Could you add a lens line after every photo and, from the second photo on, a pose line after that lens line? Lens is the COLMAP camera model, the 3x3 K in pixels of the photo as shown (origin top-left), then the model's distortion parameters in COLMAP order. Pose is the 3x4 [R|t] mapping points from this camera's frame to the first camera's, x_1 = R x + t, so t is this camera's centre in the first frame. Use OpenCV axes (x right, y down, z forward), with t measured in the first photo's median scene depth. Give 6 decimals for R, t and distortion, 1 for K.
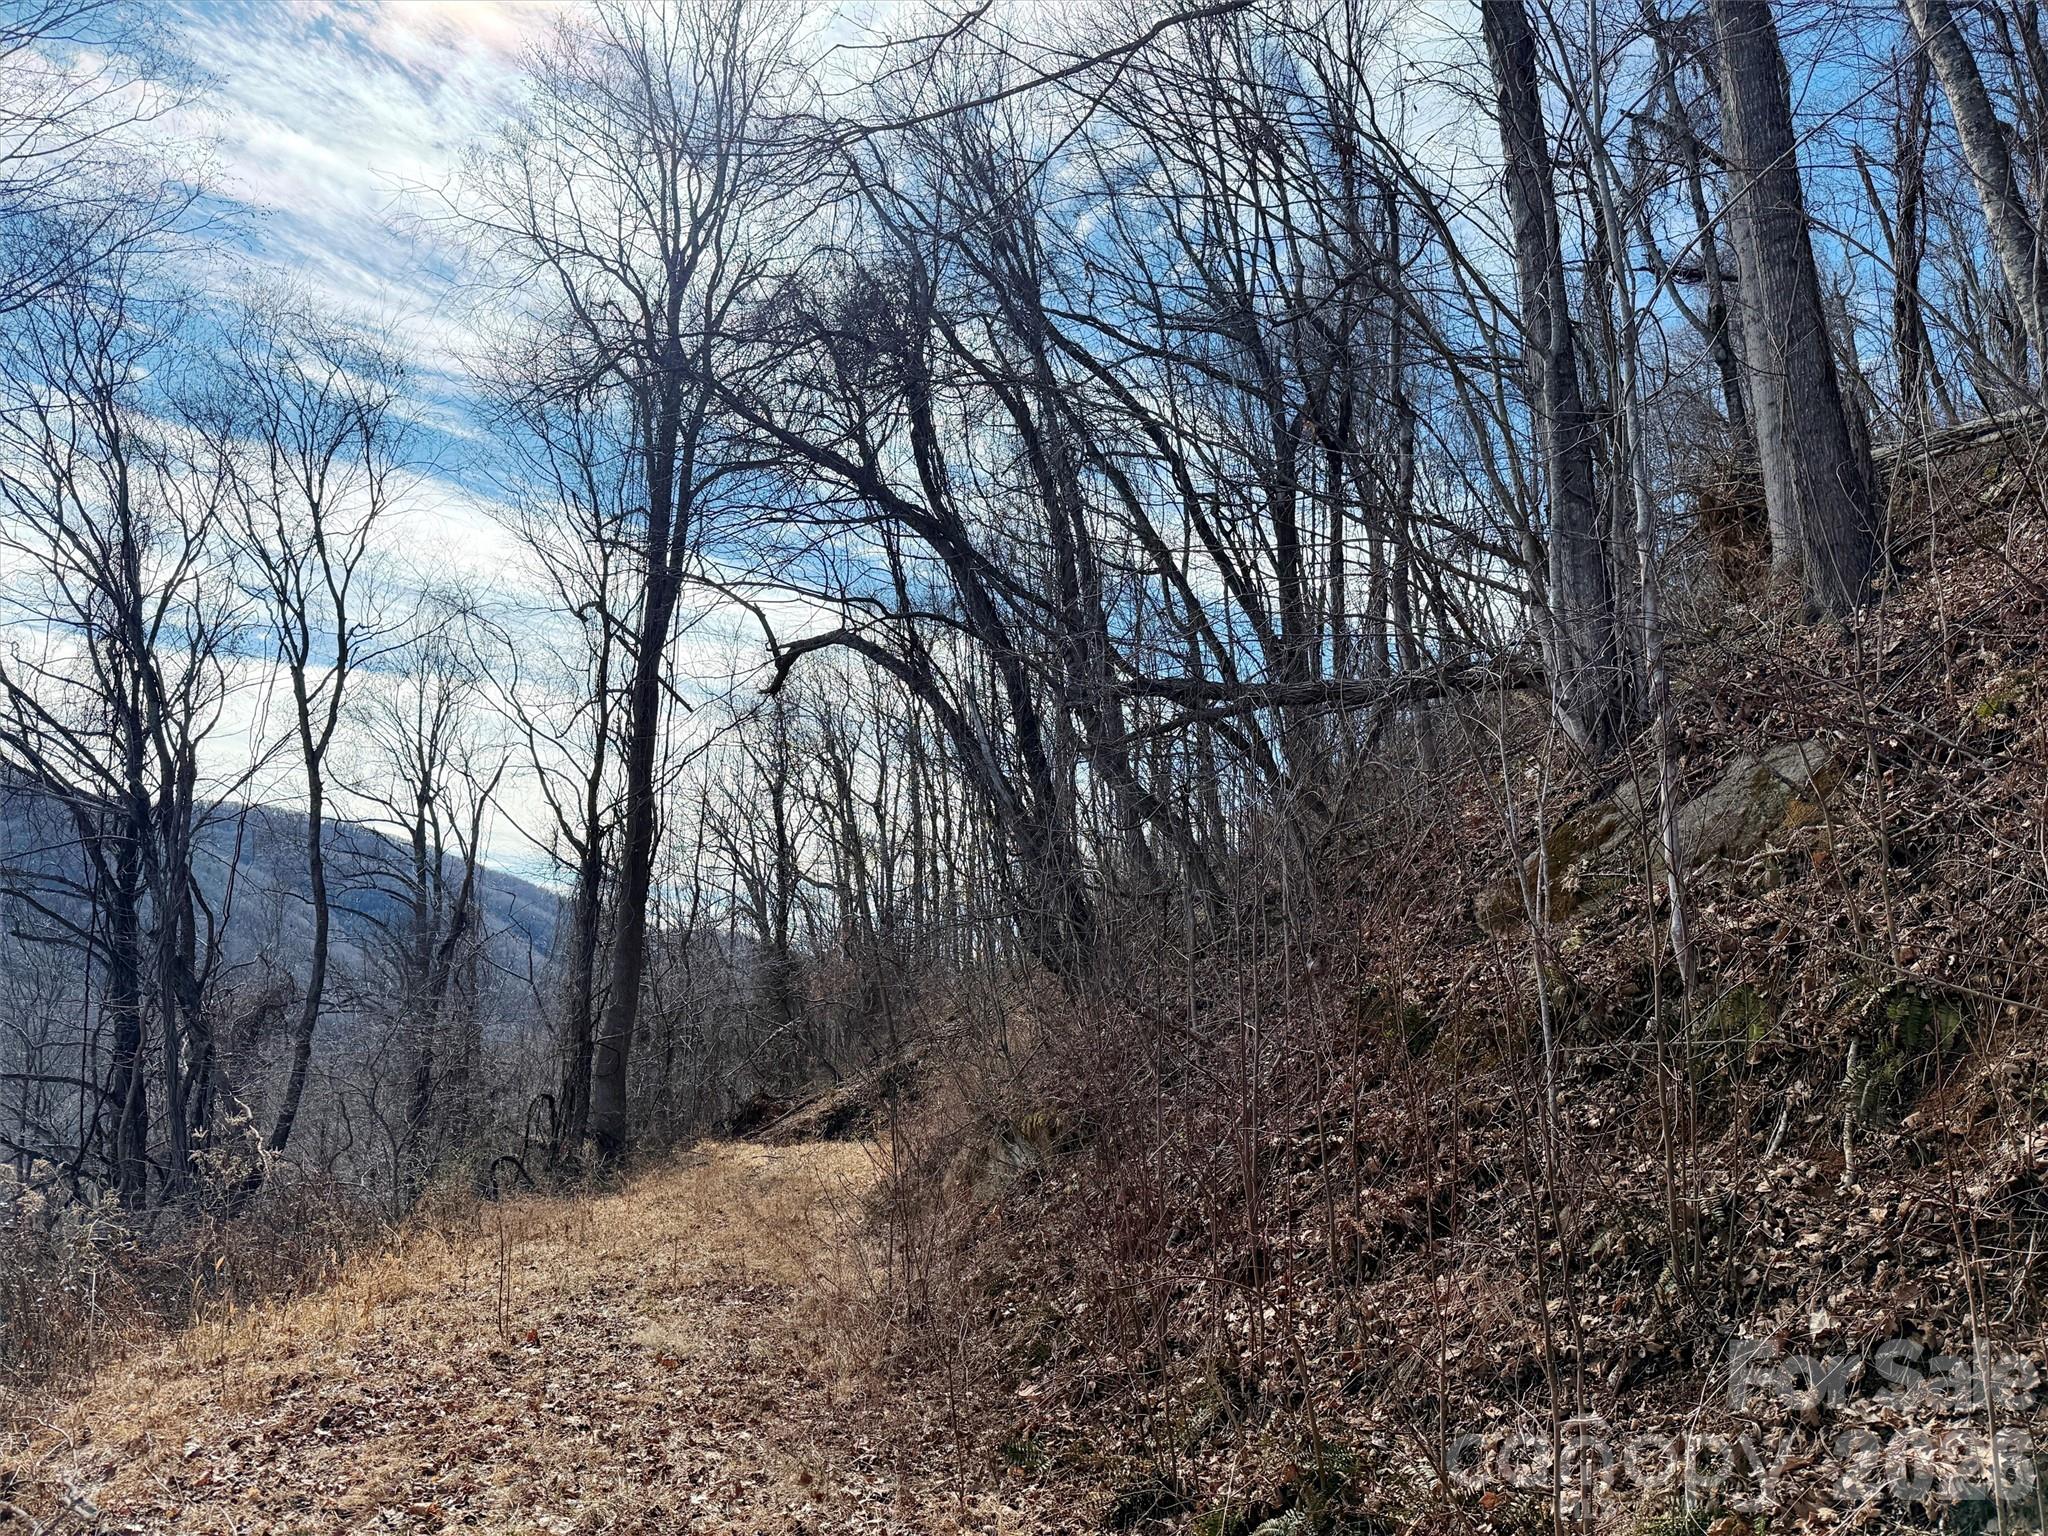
lens RADIAL K [[1460.0, 0, 1024.0], [0, 1460.0, 768.0], [0, 0, 1]] dist [-0.004288, -0.001561]
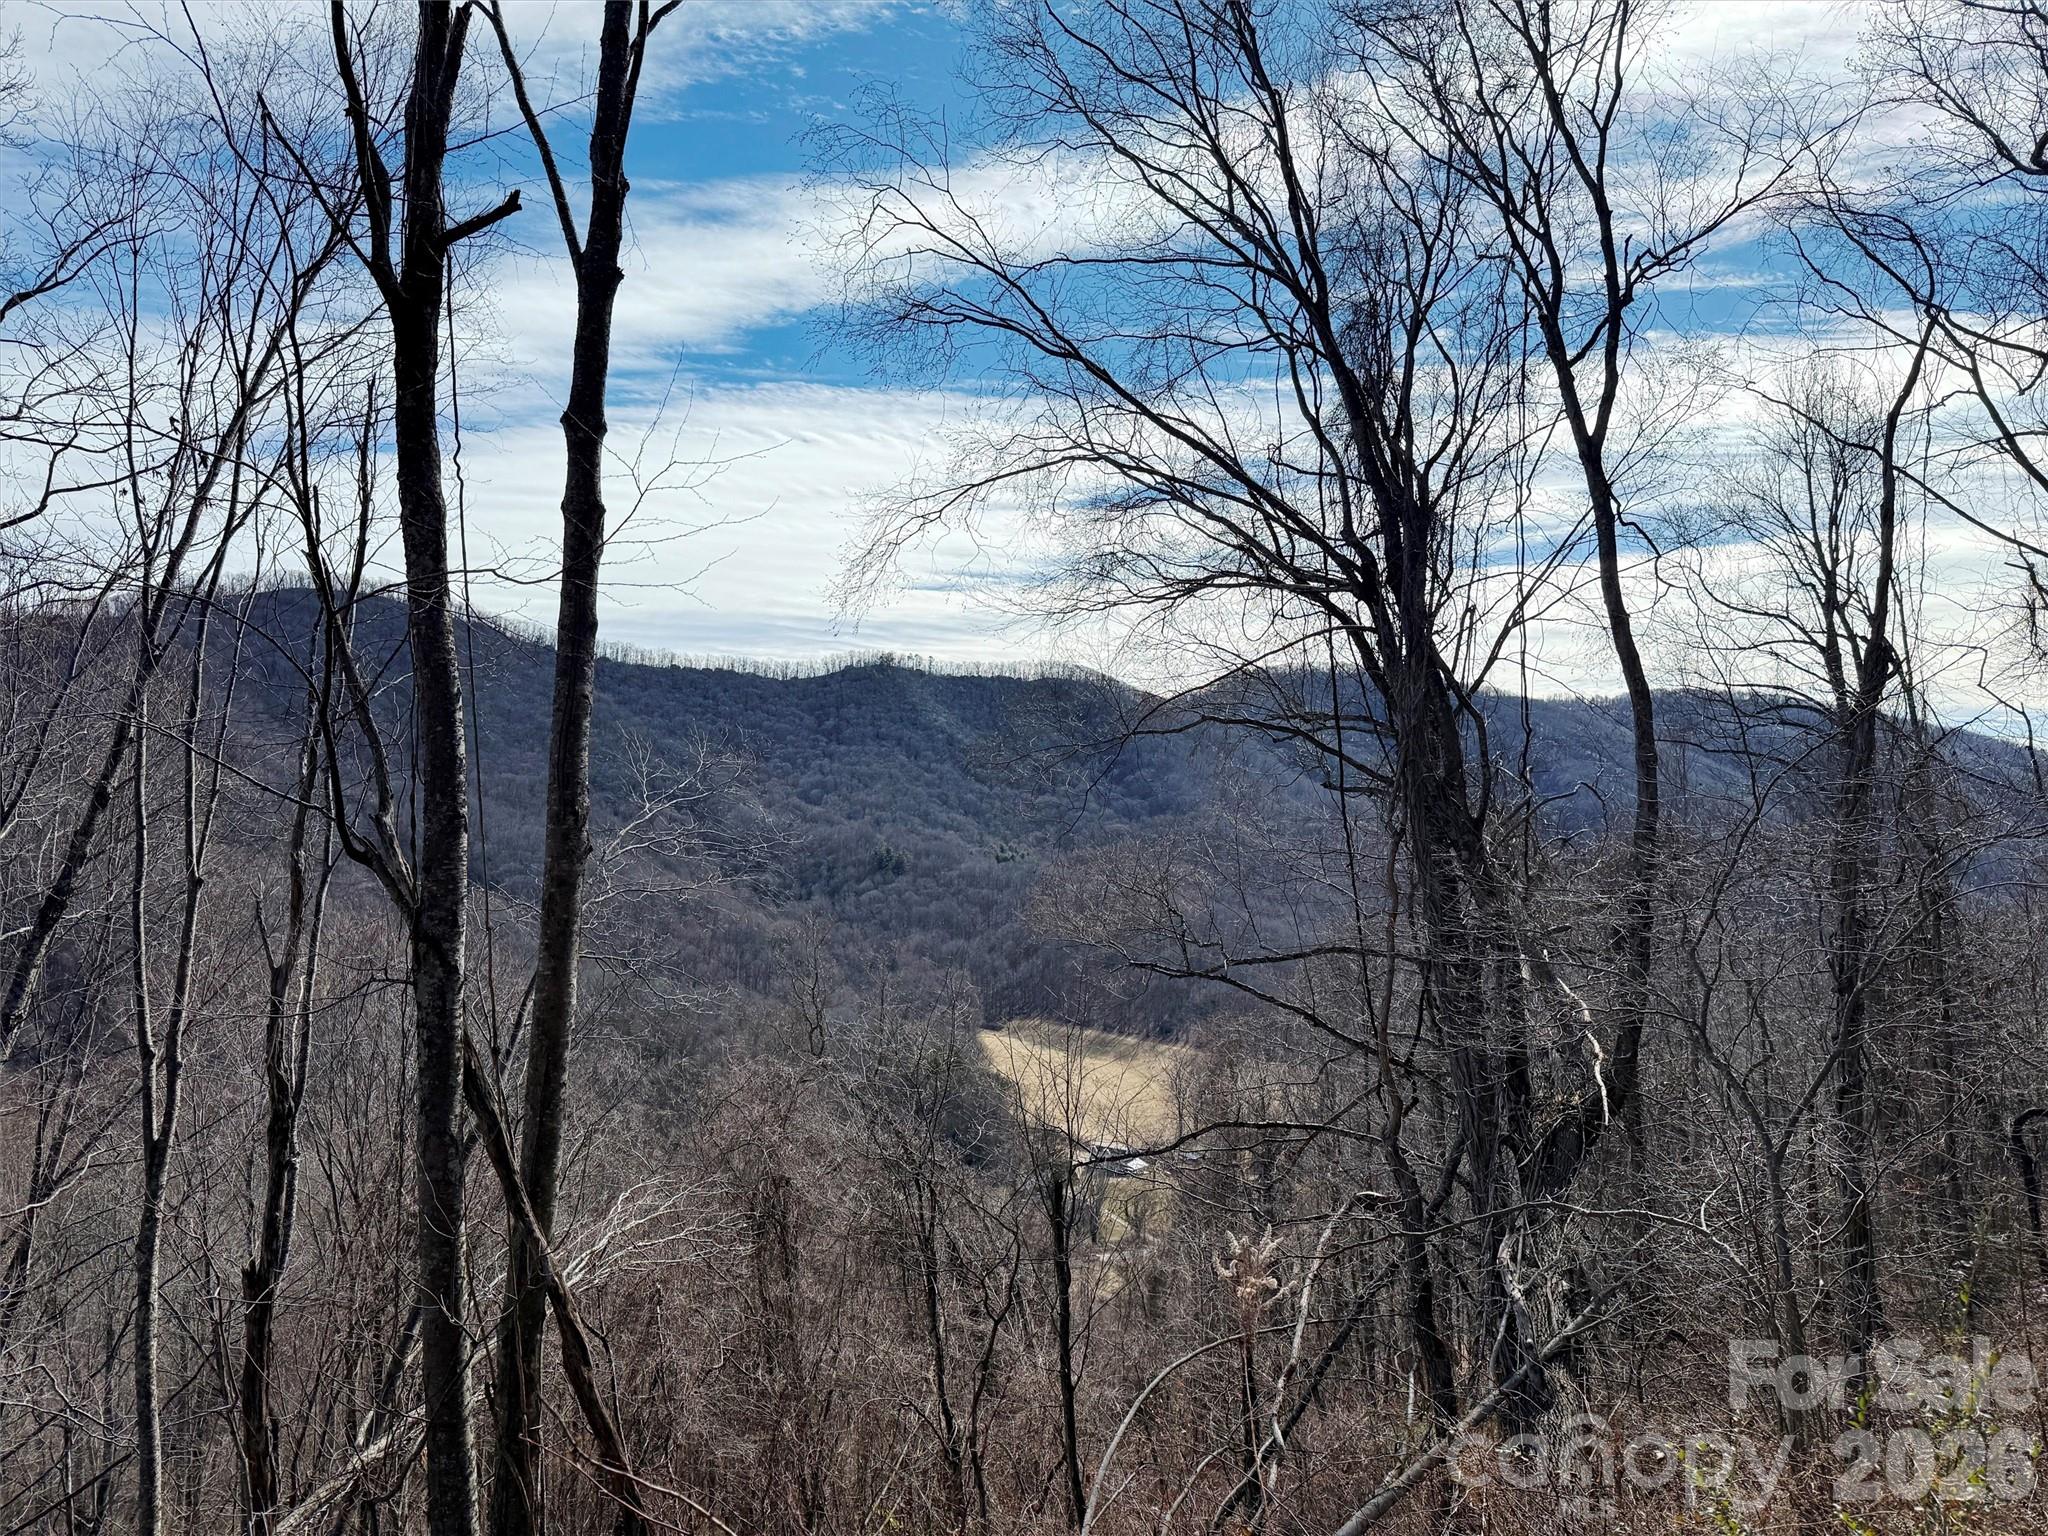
lens RADIAL K [[1460.0, 0, 1024.0], [0, 1460.0, 768.0], [0, 0, 1]] dist [-0.004288, -0.001561]
pose [[0.608989, -0.079709, -0.789164, -0.066297], [0.147630, 0.988943, 0.014037, 0.033741], [0.779319, -0.125052, 0.614023, 0.175649]]
